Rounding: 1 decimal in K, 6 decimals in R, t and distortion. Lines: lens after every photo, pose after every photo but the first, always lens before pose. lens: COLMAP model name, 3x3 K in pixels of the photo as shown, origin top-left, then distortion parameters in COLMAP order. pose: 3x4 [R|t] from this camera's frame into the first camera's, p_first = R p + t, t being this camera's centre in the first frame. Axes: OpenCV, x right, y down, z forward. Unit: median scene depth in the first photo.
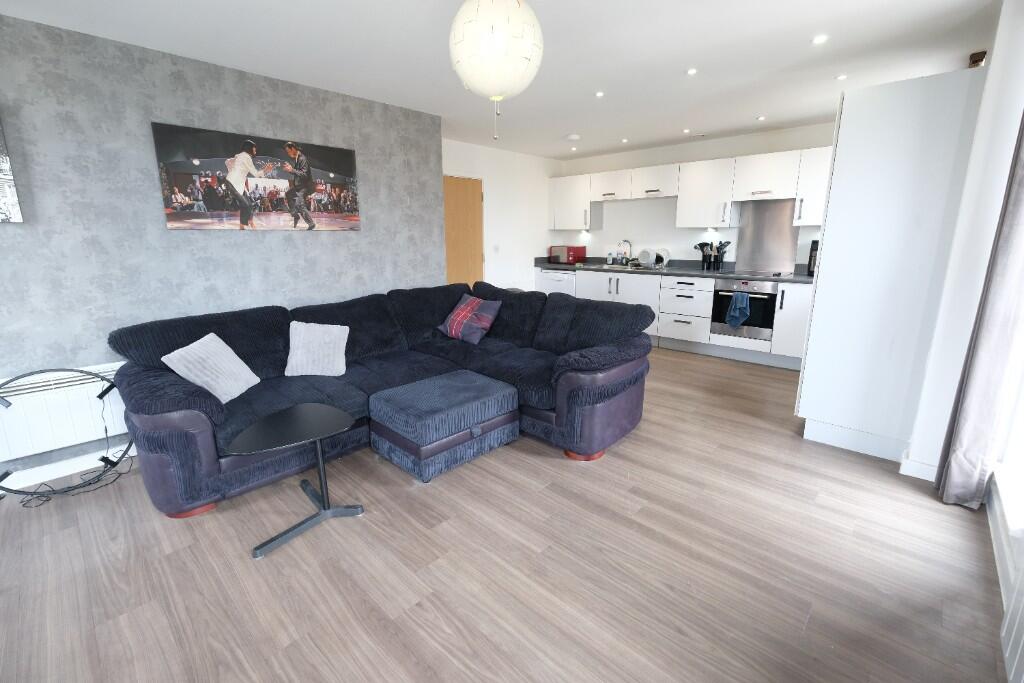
lens RADIAL K [[445.6, 0, 516.7], [0, 445.6, 337.7], [0, 0, 1]] dist [-0.001282, 0.000320]
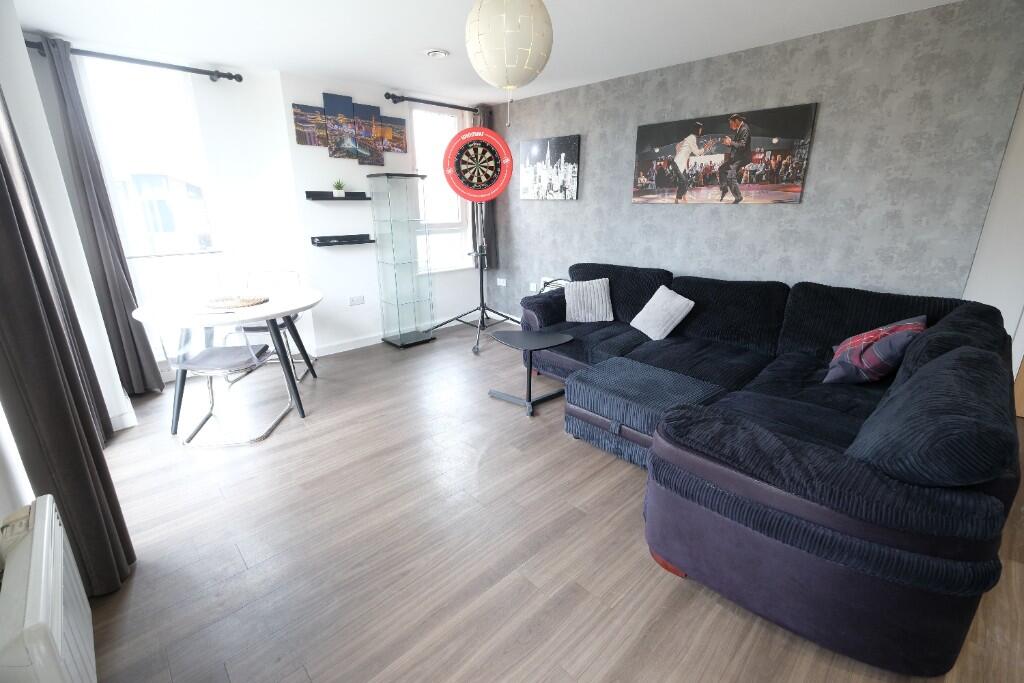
lens RADIAL K [[445.6, 0, 515.9], [0, 445.6, 341.7], [0, 0, 1]] dist [-0.001282, 0.000320]
pose [[-0.050982, 0.295182, -0.954080, 0.659206], [-0.234181, 0.925154, 0.298746, -0.157585], [0.970855, 0.238658, 0.021959, 0.655940]]
